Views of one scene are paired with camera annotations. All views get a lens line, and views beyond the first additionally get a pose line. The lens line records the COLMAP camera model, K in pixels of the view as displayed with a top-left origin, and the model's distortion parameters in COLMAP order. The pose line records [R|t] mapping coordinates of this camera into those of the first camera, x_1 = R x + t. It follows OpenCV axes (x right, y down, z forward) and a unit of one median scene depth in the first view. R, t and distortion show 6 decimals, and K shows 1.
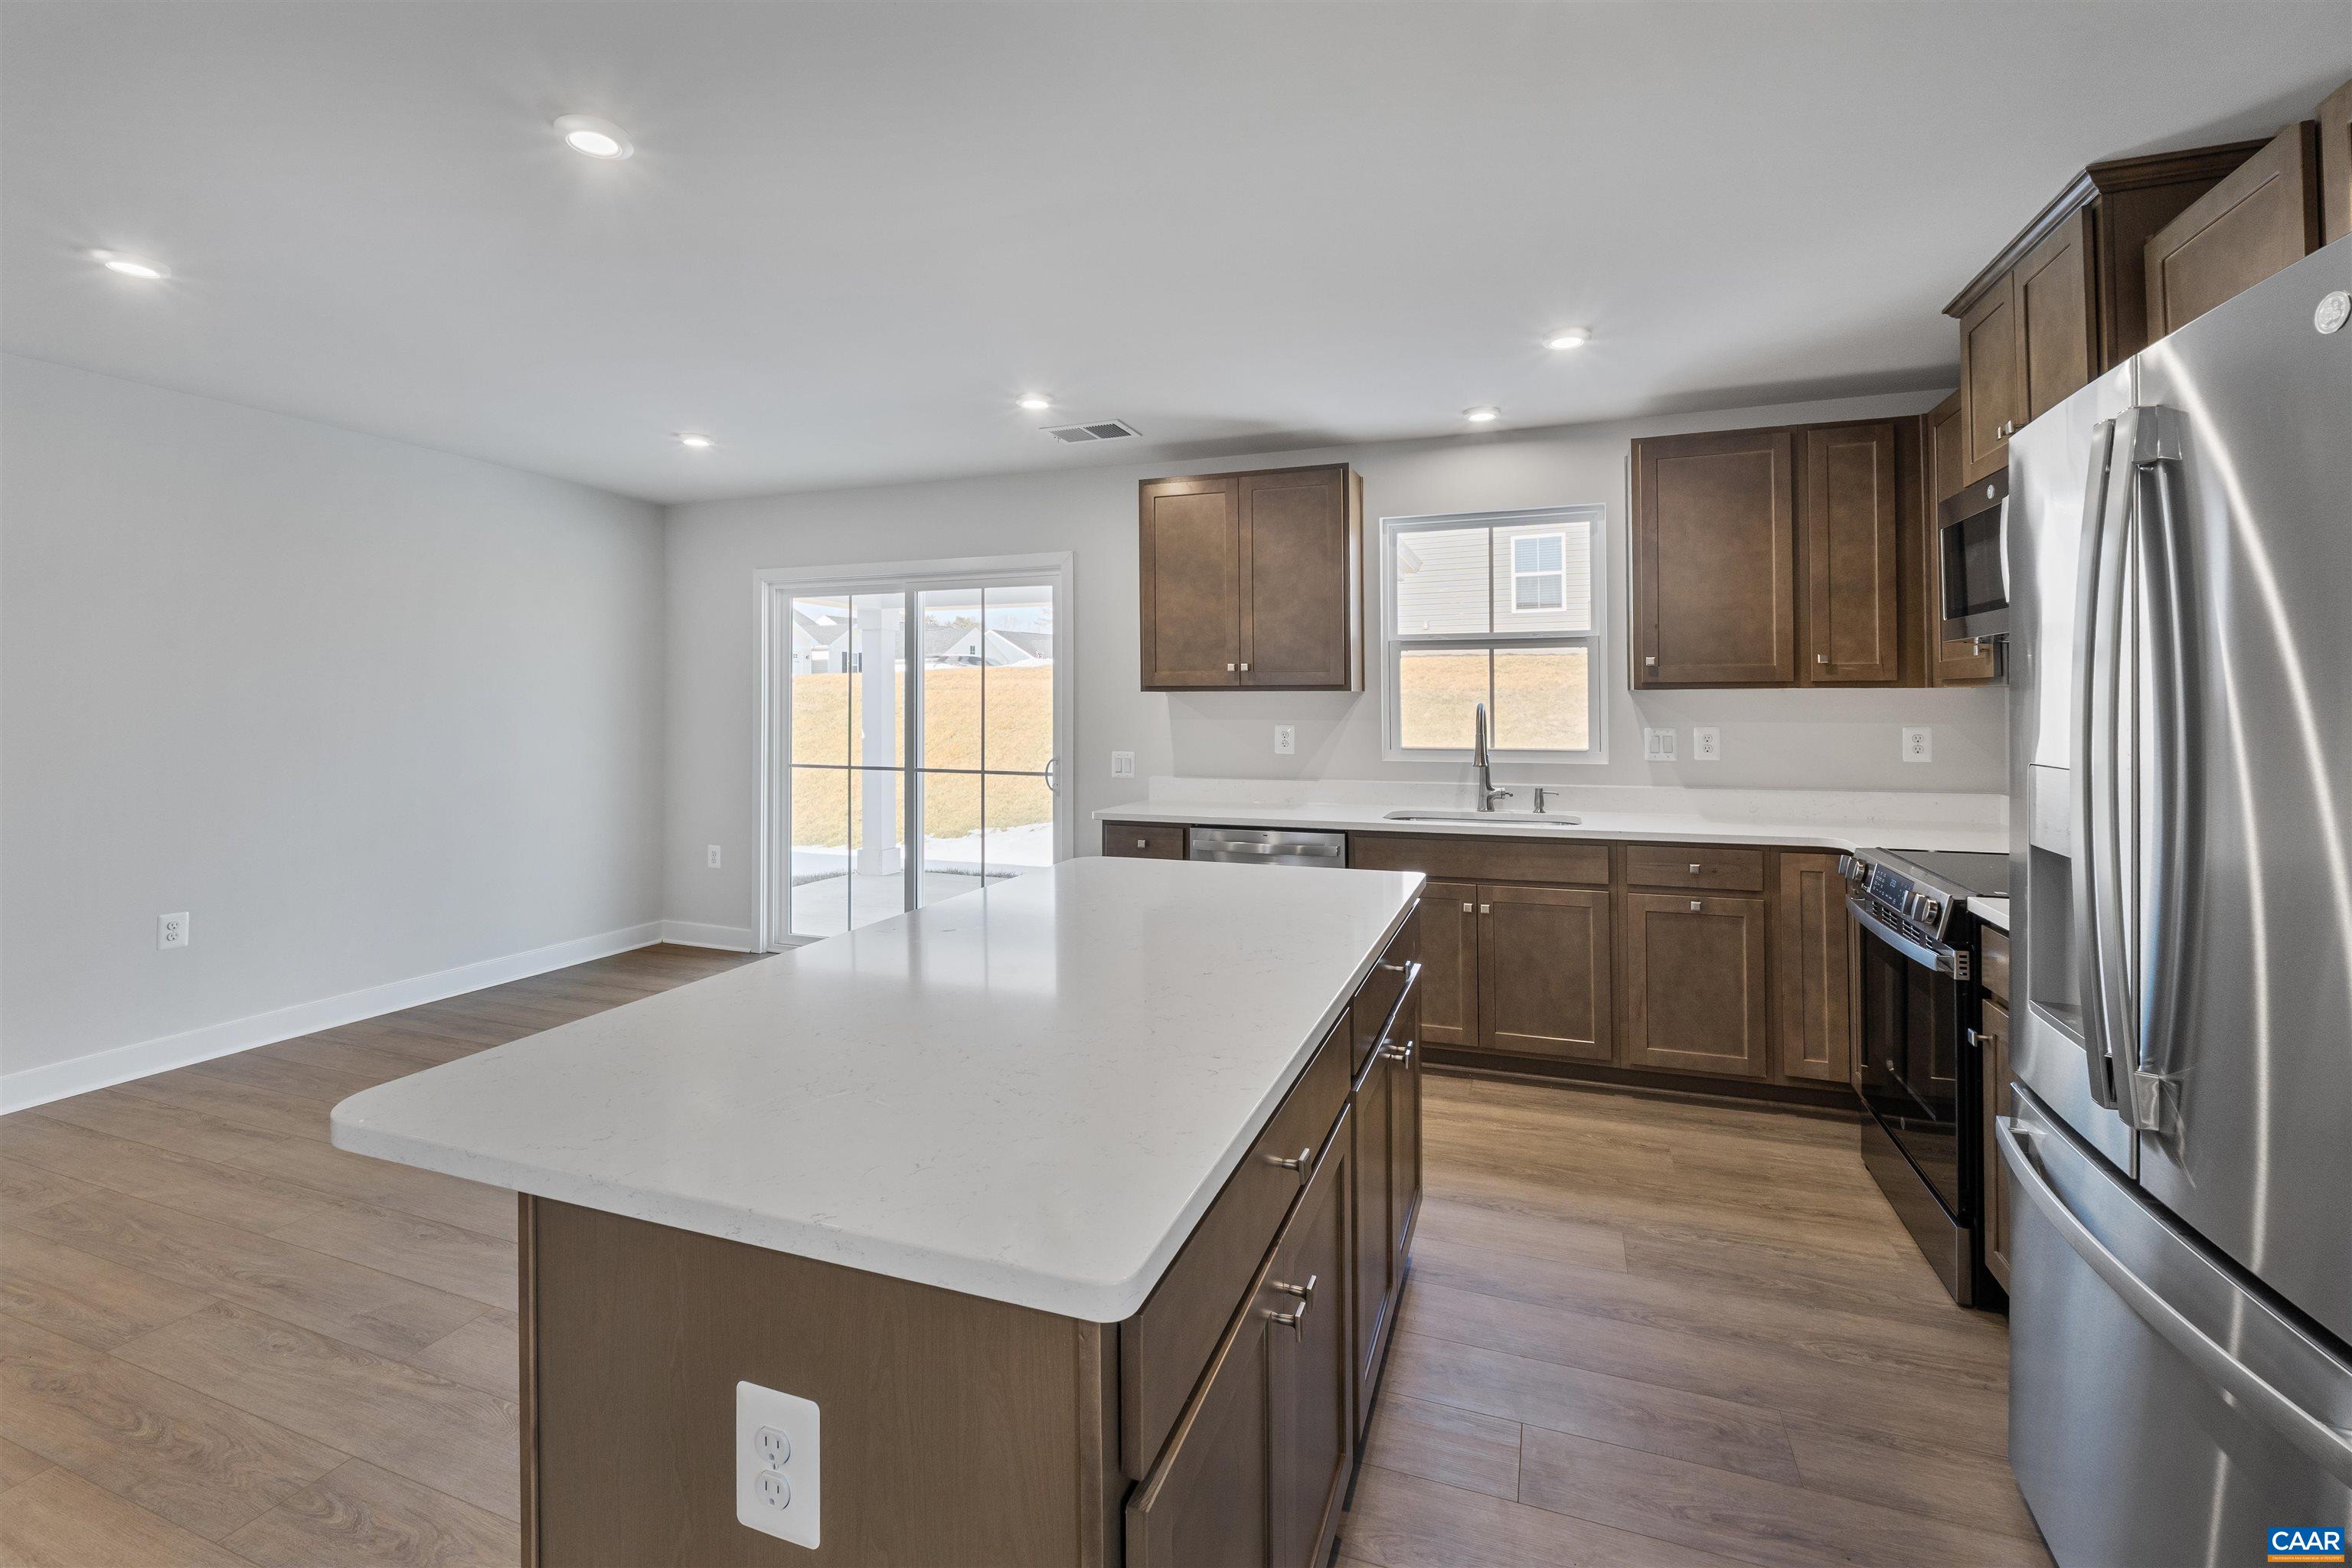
lens RADIAL K [[1014.8, 0, 1177.4], [0, 1014.8, 692.7], [0, 0, 1]] dist [-0.008229, -0.000019]
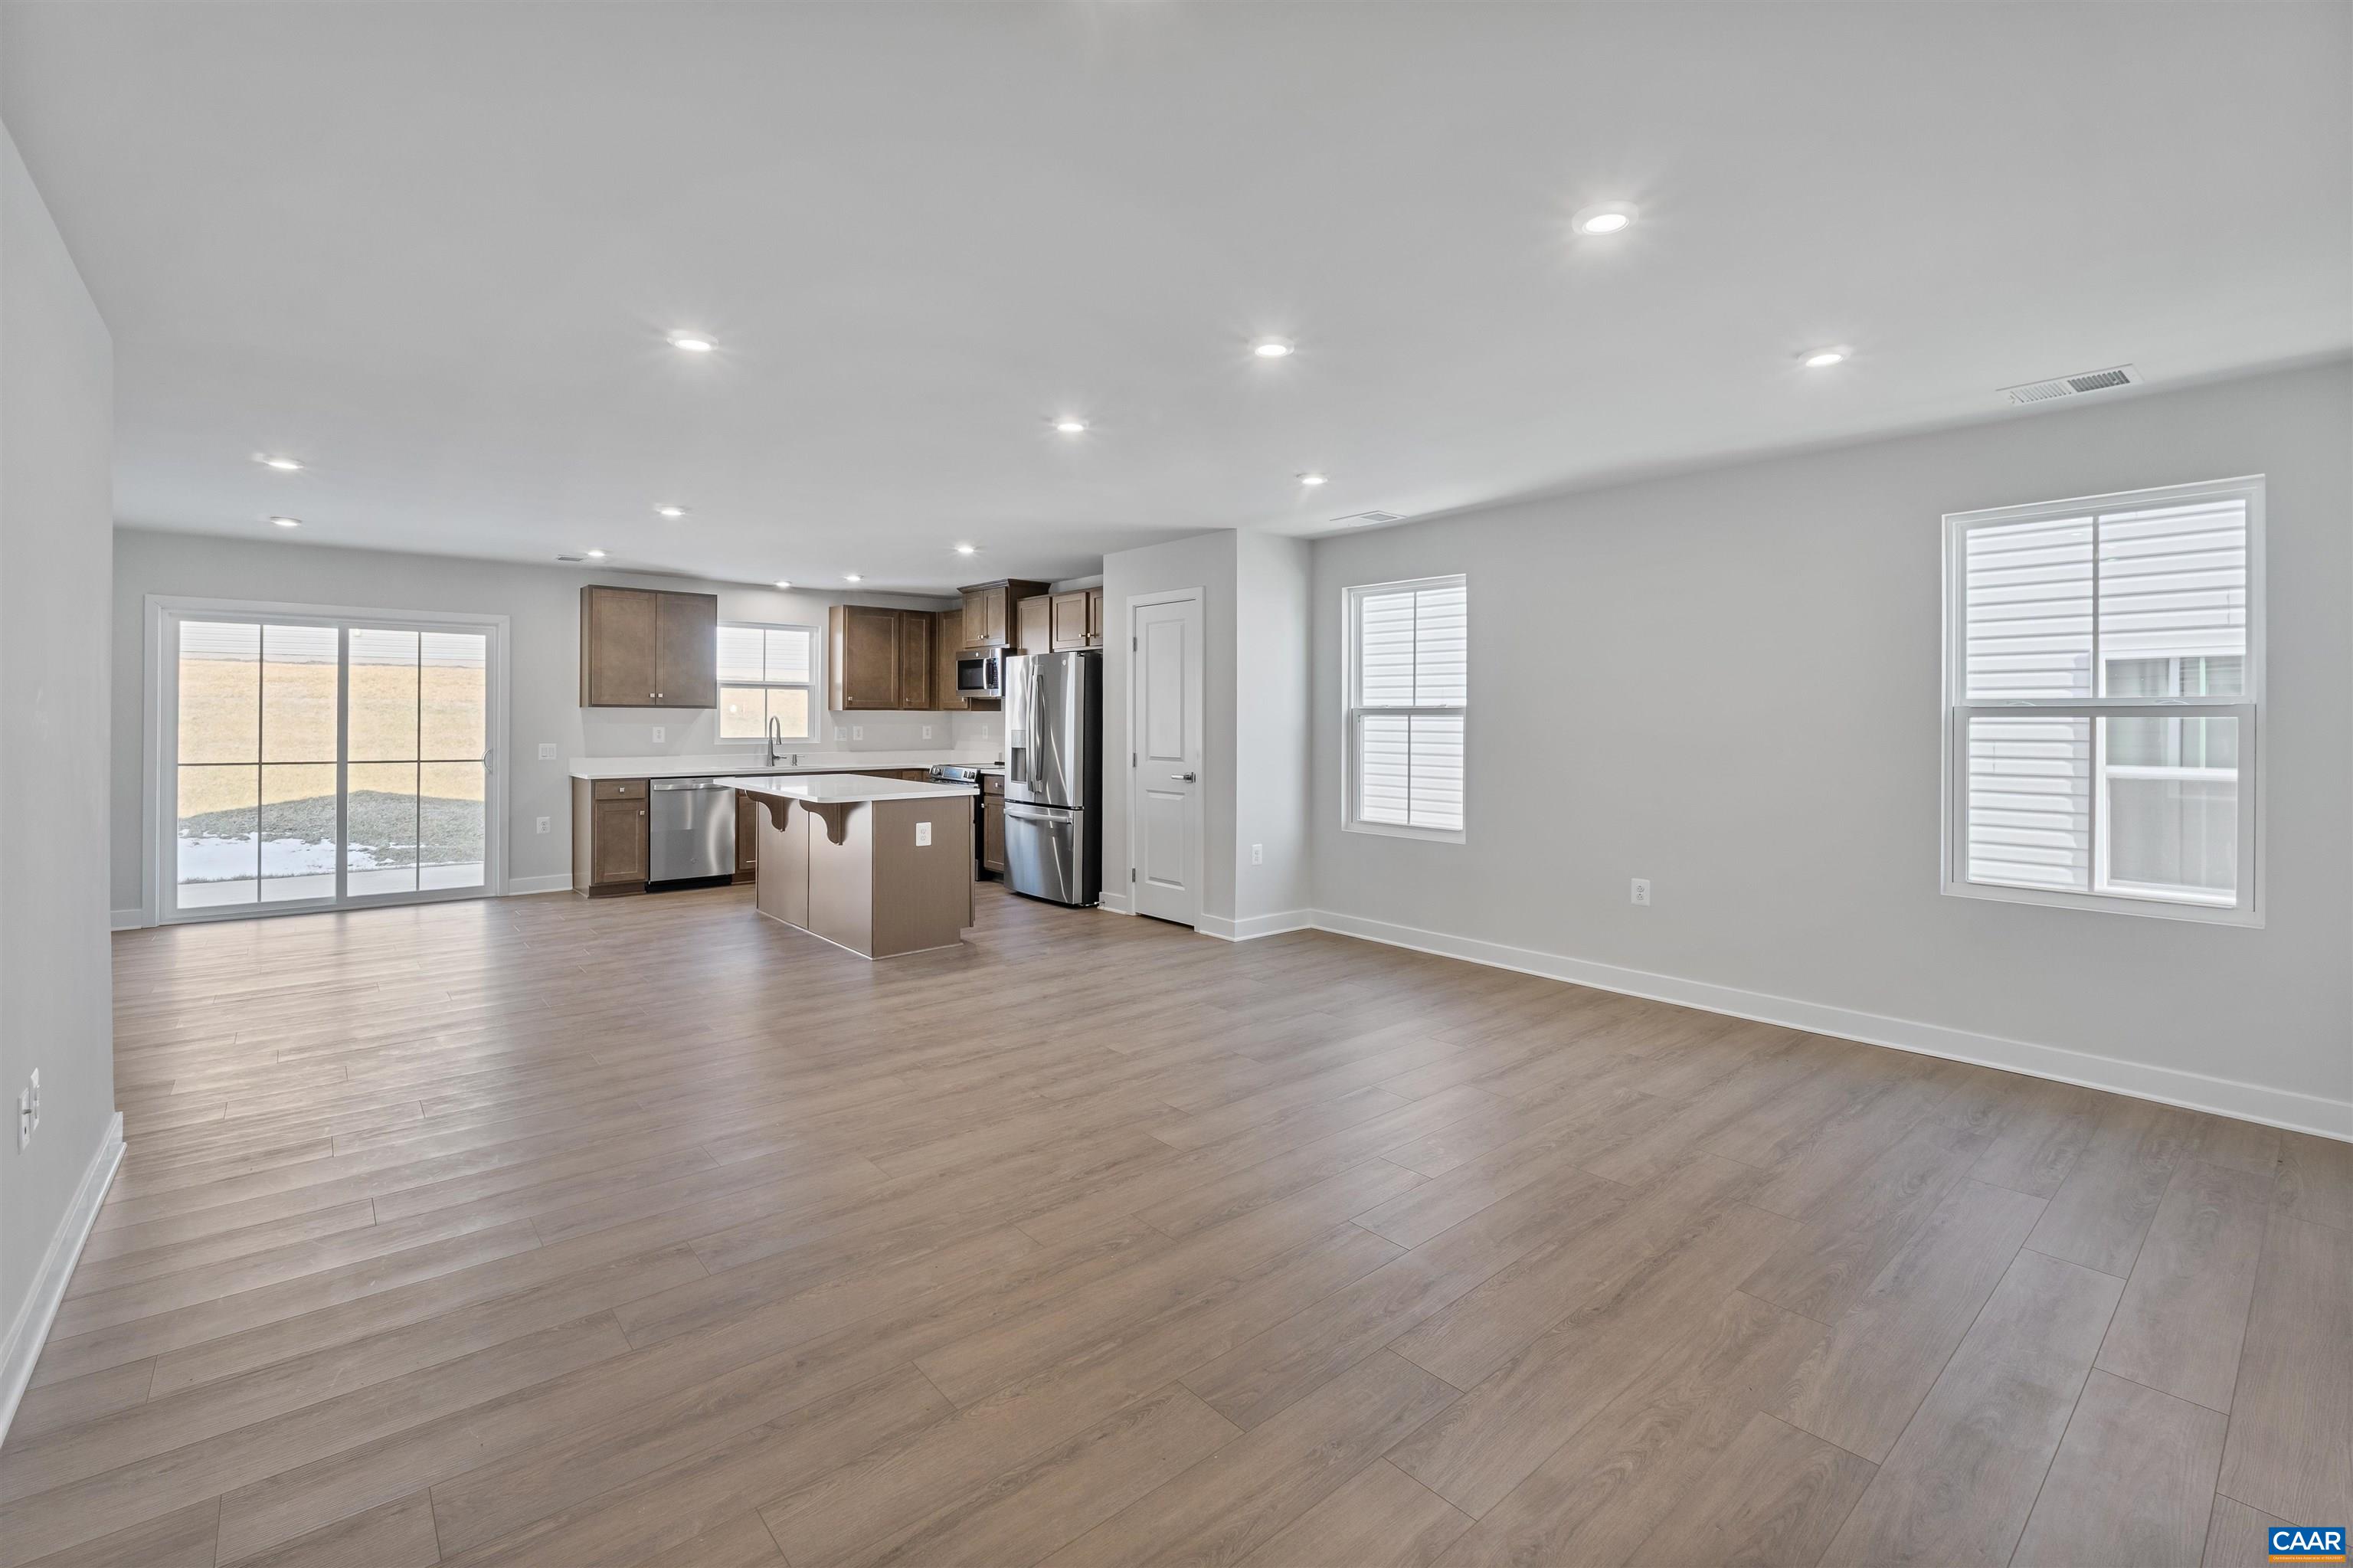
lens RADIAL K [[1022.6, 0, 1183.2], [0, 1022.6, 714.9], [0, 0, 1]] dist [-0.007359, -0.000048]
pose [[0.480960, 0.005619, 0.876724, -1.124247], [-0.016890, 0.999853, 0.002858, -0.010792], [-0.876580, -0.016183, 0.480985, -0.759025]]
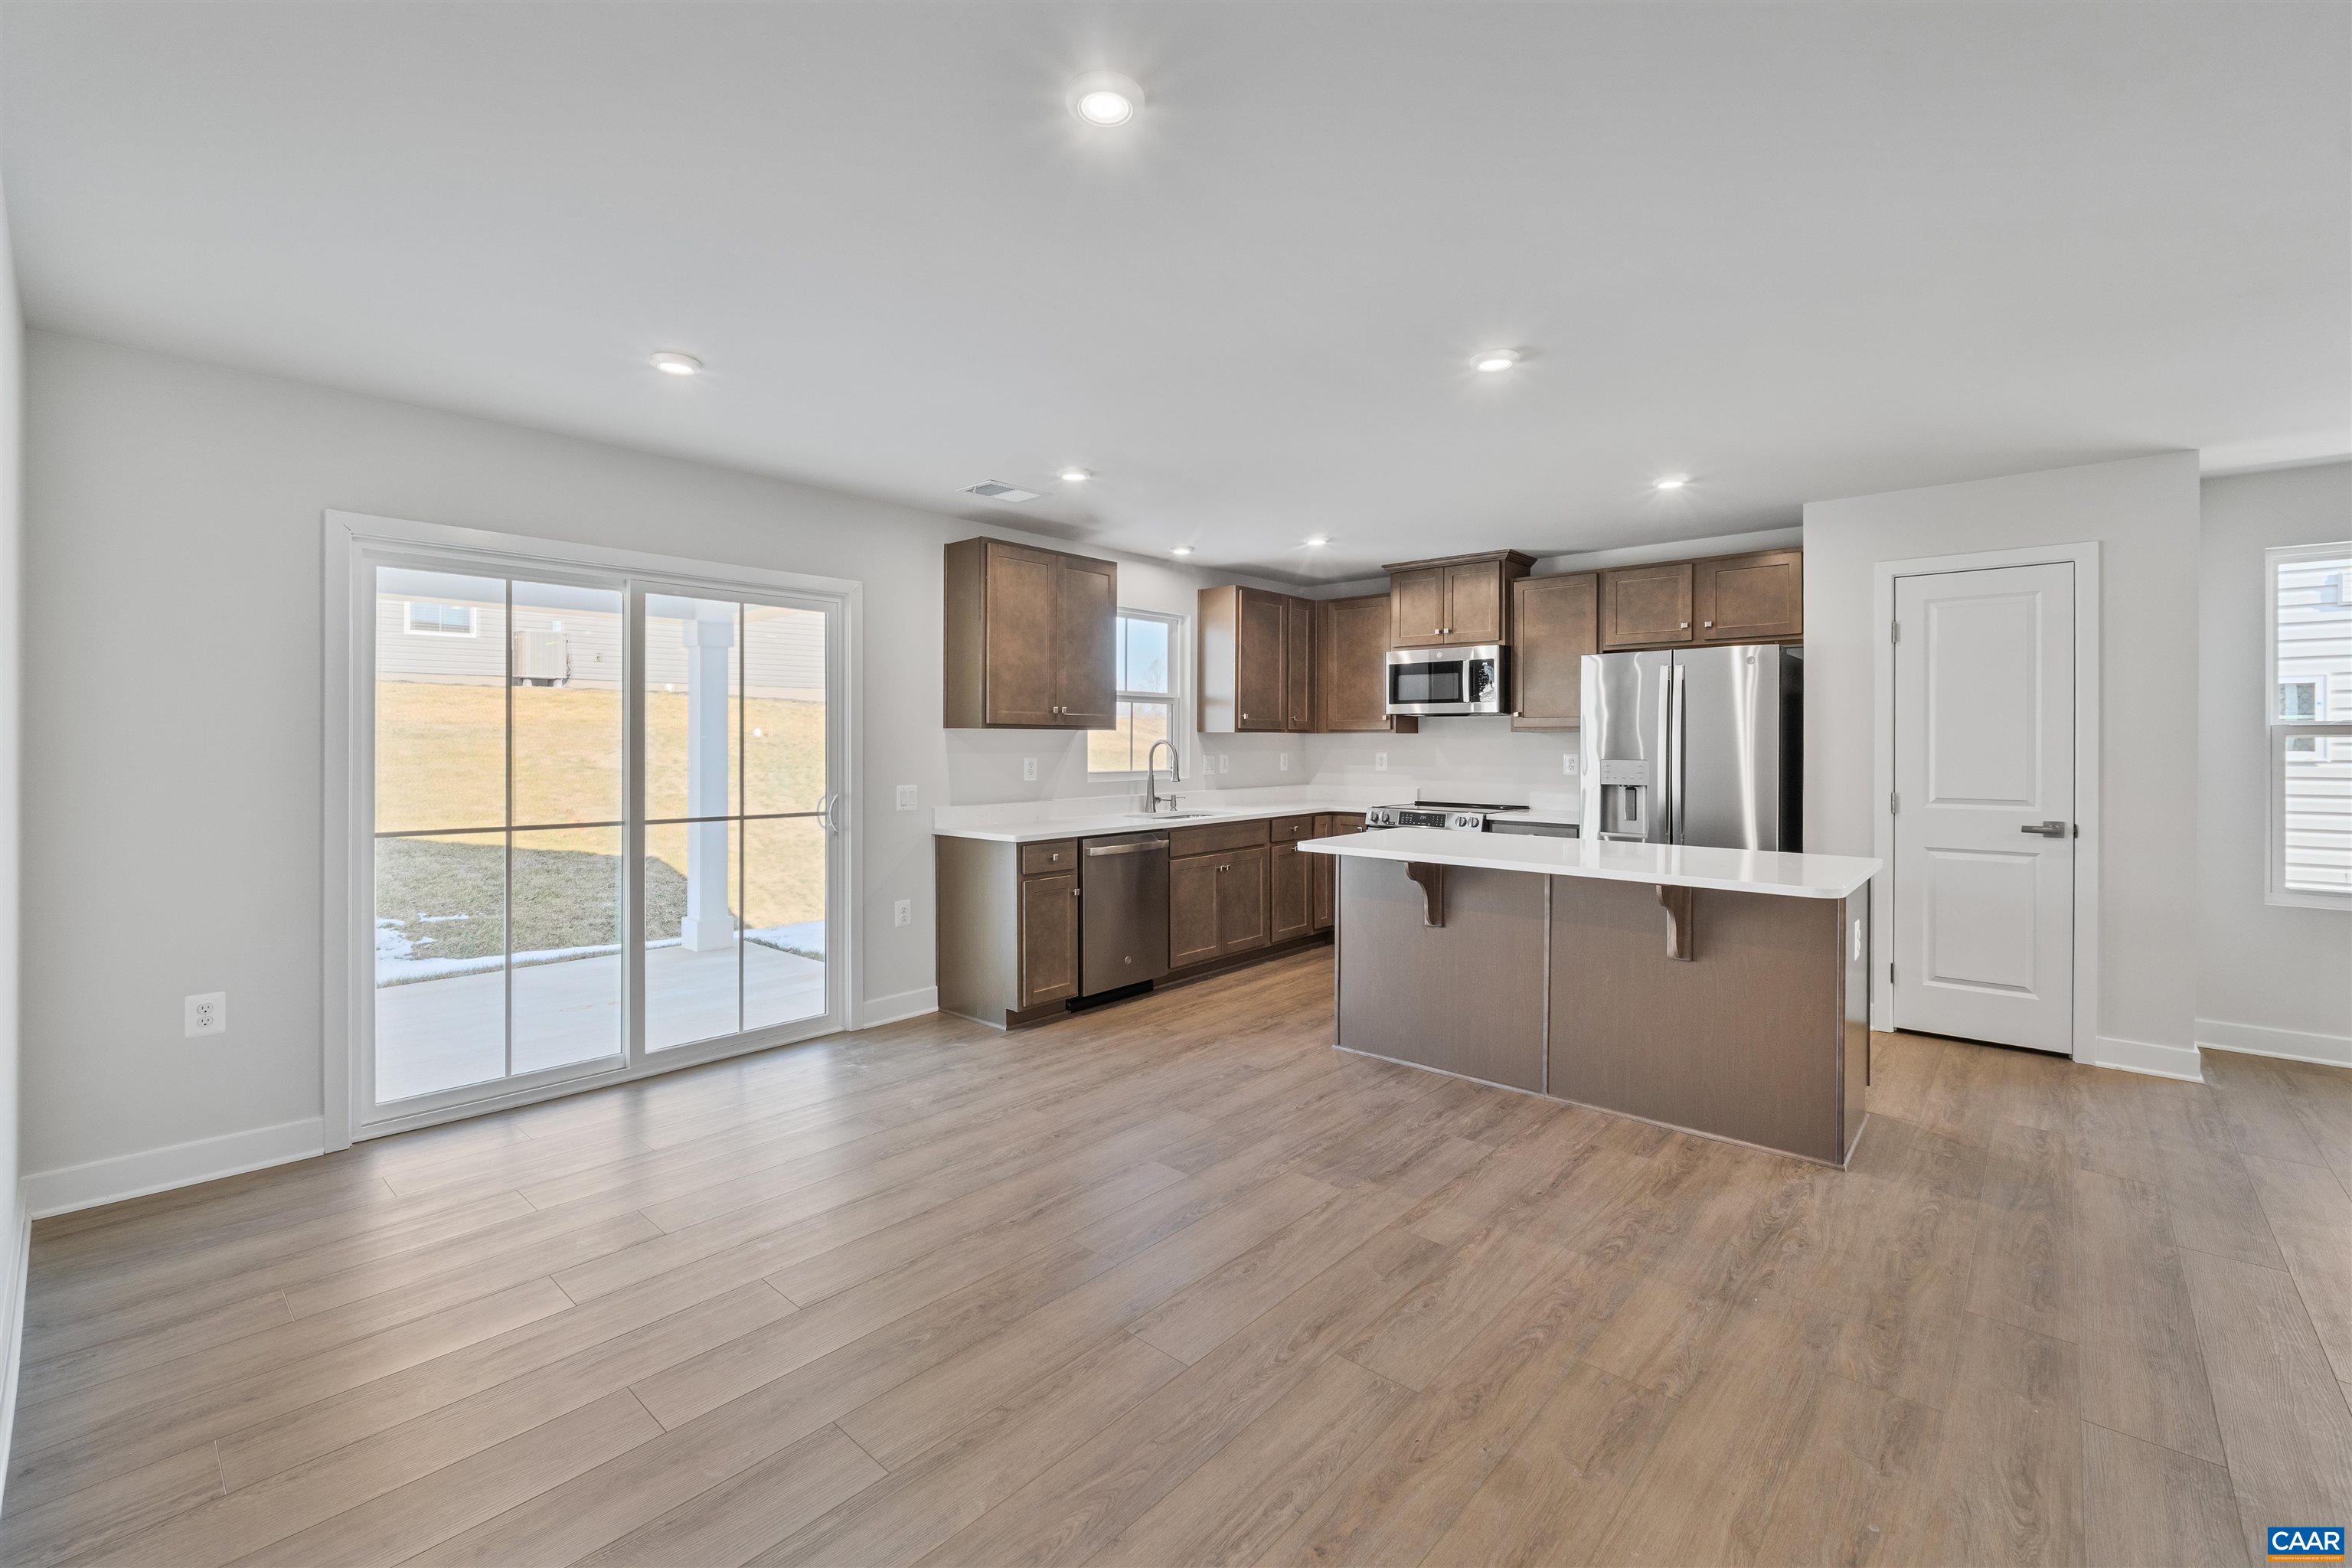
lens RADIAL K [[992.3, 0, 1170.7], [0, 992.3, 739.8], [0, 0, 1]] dist [-0.011484, 0.000188]
pose [[0.367591, 0.003403, 0.929981, -1.013084], [-0.013884, 0.999902, 0.001829, 0.007260], [-0.929884, -0.013584, 0.367602, 0.430294]]
